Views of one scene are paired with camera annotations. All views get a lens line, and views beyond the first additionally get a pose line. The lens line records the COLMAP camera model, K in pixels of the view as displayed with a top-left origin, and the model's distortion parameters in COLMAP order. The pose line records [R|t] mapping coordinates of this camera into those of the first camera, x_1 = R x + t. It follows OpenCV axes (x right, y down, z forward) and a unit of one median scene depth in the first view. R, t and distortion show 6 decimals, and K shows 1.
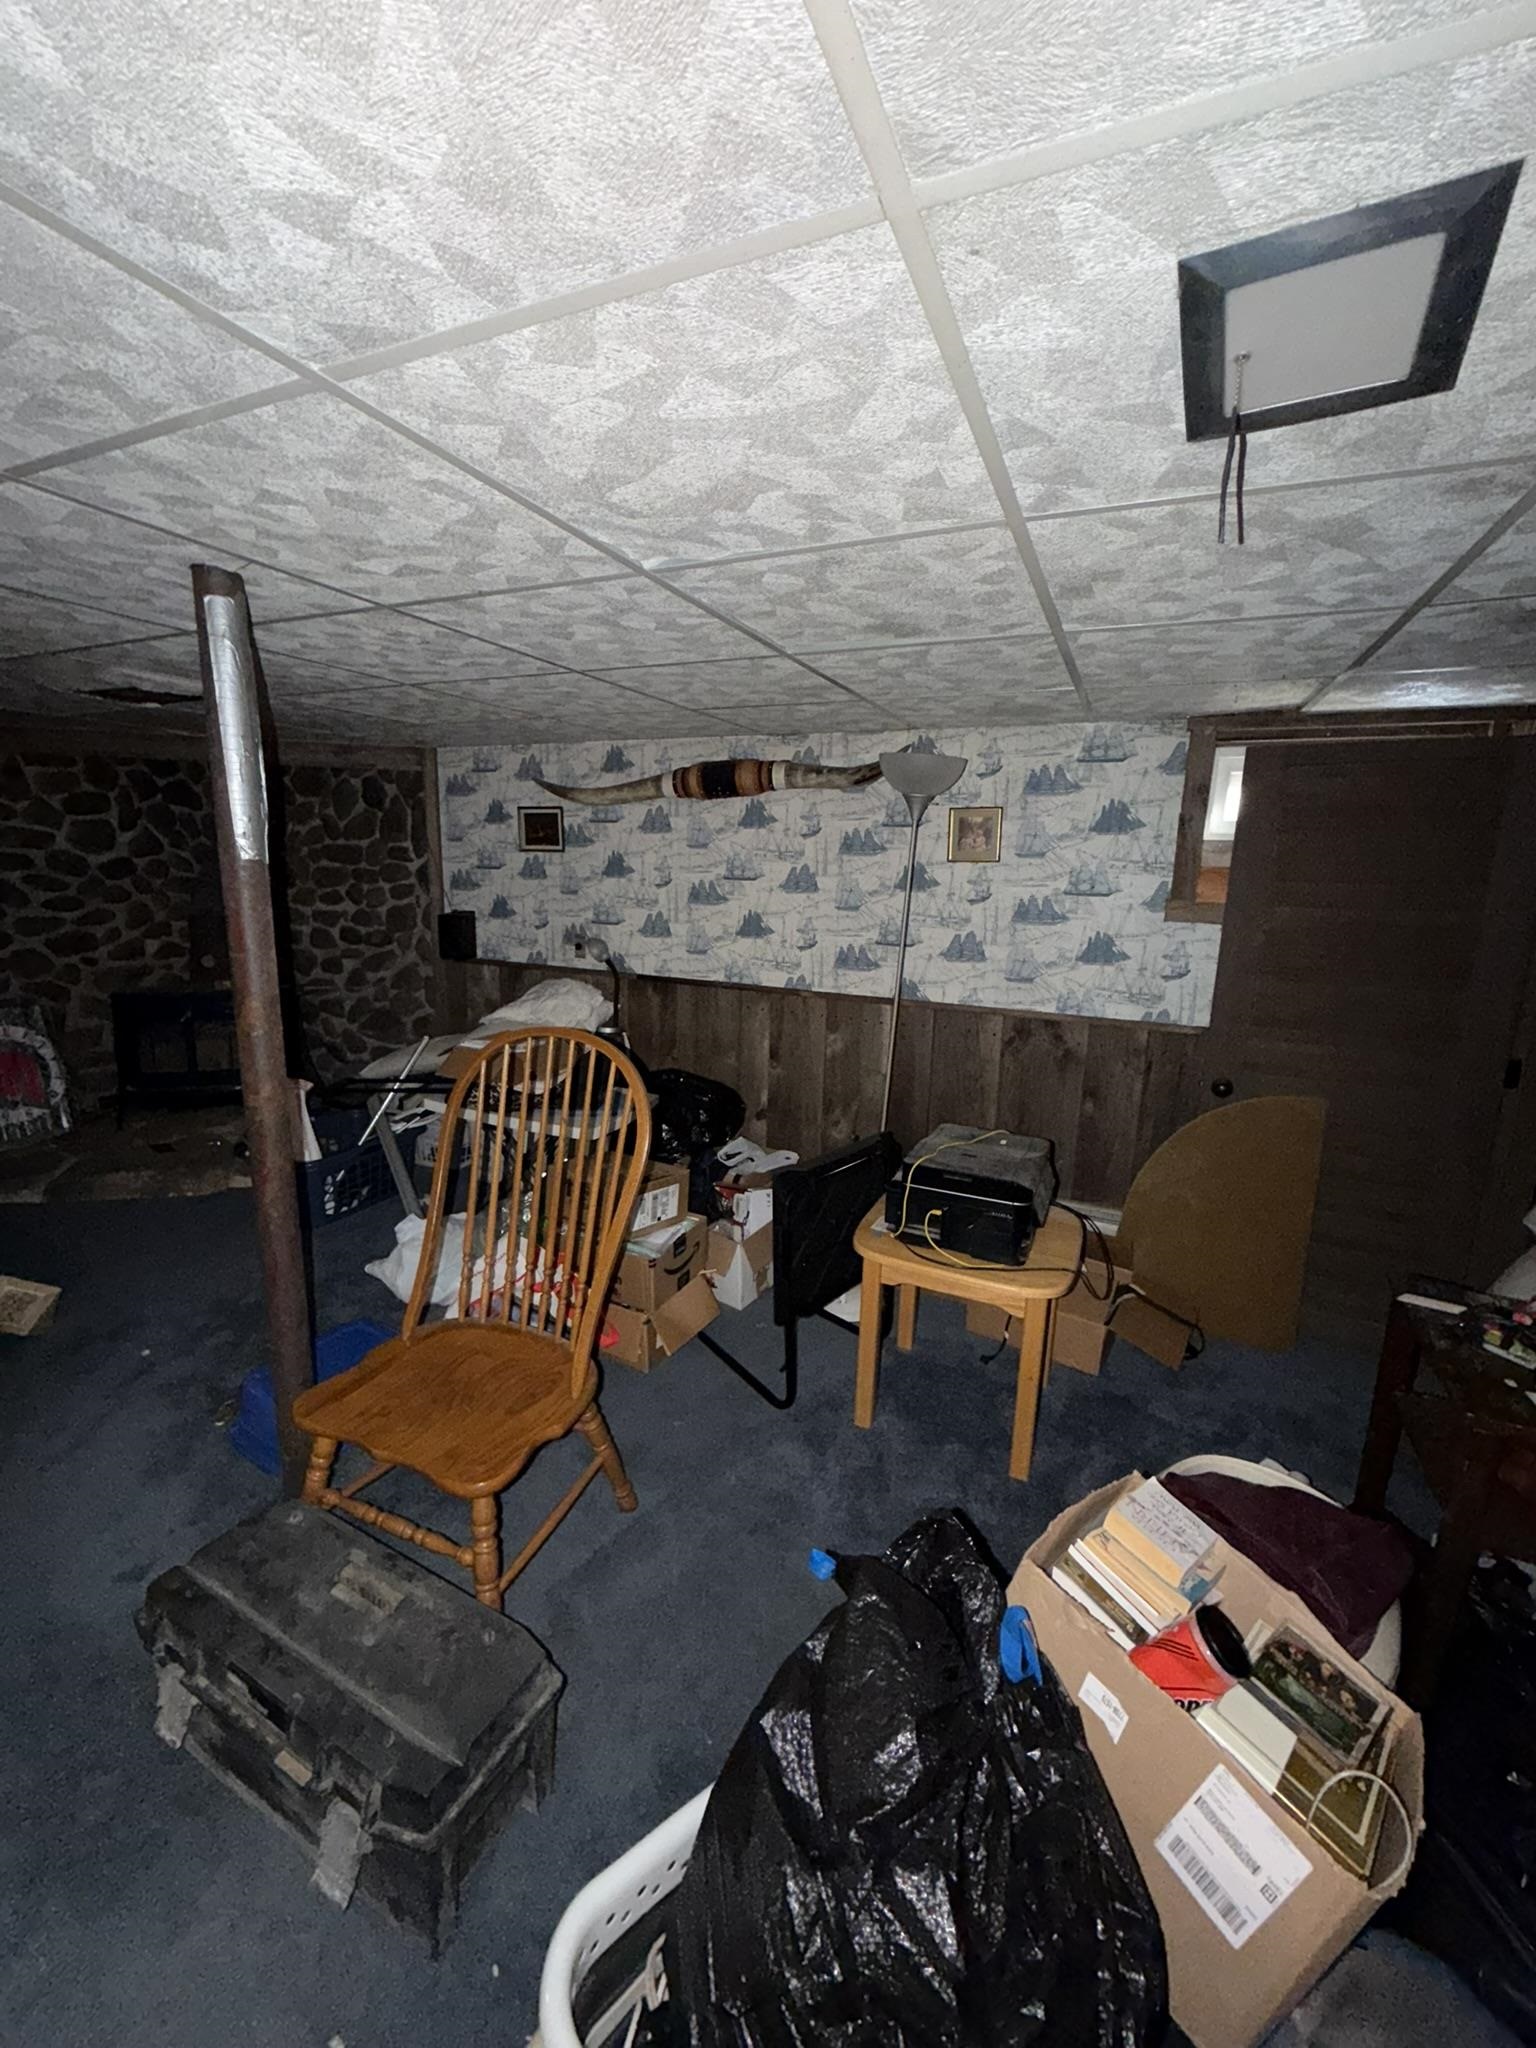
lens RADIAL K [[812.5, 0, 761.2], [0, 812.5, 1014.9], [0, 0, 1]] dist [-0.000023, -0.000023]
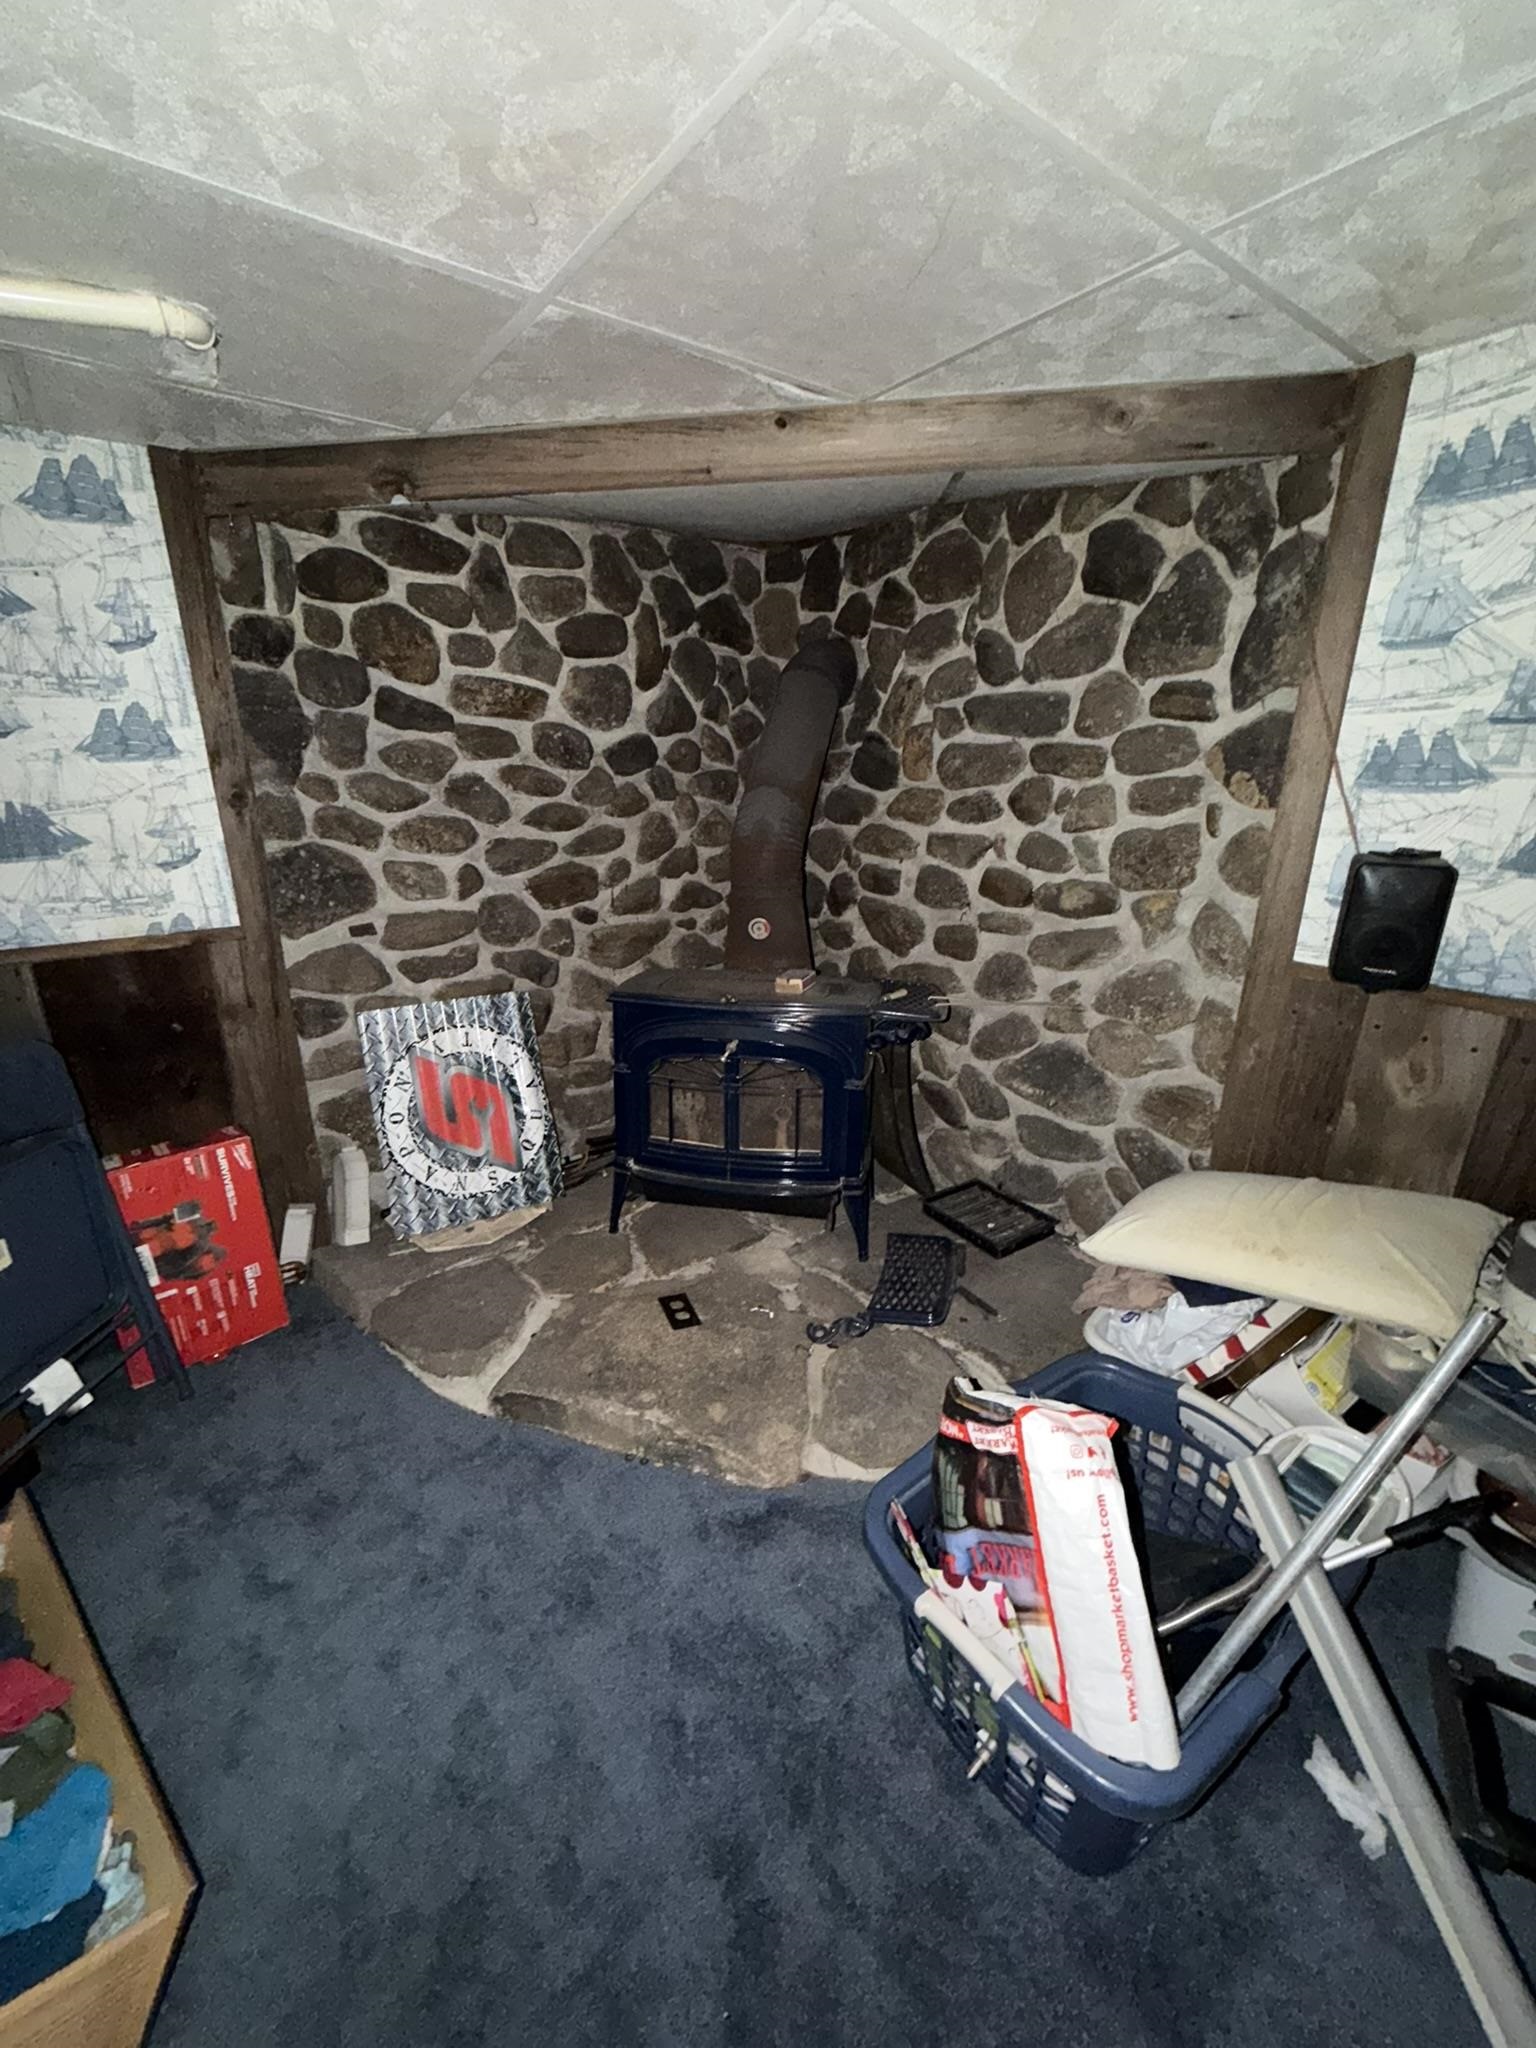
lens RADIAL K [[812.5, 0, 761.2], [0, 812.5, 1014.9], [0, 0, 1]] dist [-0.000023, -0.000023]
pose [[0.879008, 0.122986, -0.460672, -0.415975], [-0.071009, 0.989153, 0.128583, -0.077168], [0.471489, -0.080314, 0.878207, 0.513618]]
